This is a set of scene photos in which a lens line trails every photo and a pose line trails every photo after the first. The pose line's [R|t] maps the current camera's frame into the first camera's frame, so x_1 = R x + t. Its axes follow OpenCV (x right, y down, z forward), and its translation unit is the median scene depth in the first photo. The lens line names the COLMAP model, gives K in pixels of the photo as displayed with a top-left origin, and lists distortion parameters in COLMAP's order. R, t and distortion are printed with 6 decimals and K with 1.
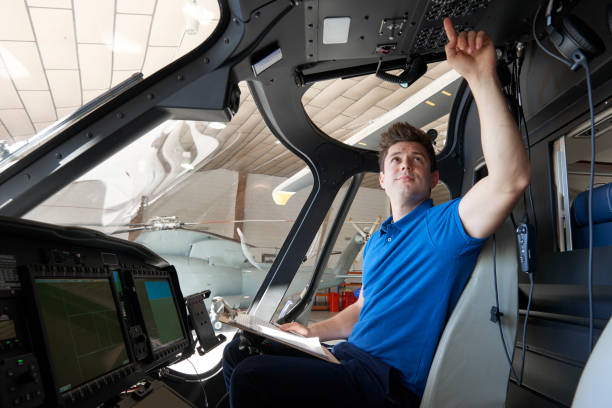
lens RADIAL K [[389.9, 0, 309.0], [0, 389.9, 206.3], [0, 0, 1]] dist [-0.015627, -0.005603]
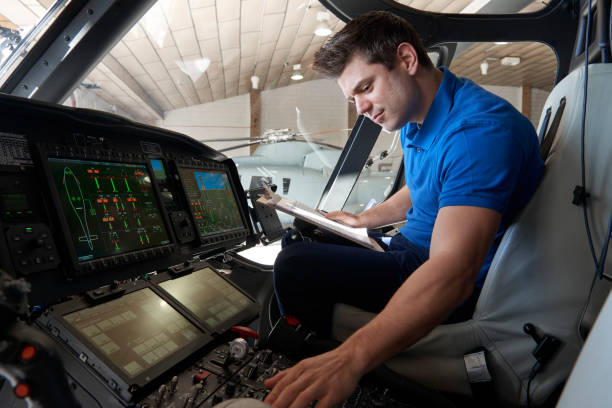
lens RADIAL K [[389.9, 0, 306.3], [0, 389.9, 204.9], [0, 0, 1]] dist [-0.015627, -0.005603]
pose [[0.954419, -0.000442, -0.298471, 0.135516], [0.067314, 0.974554, 0.213808, 0.068691], [0.290782, -0.224153, 0.930162, 0.101821]]
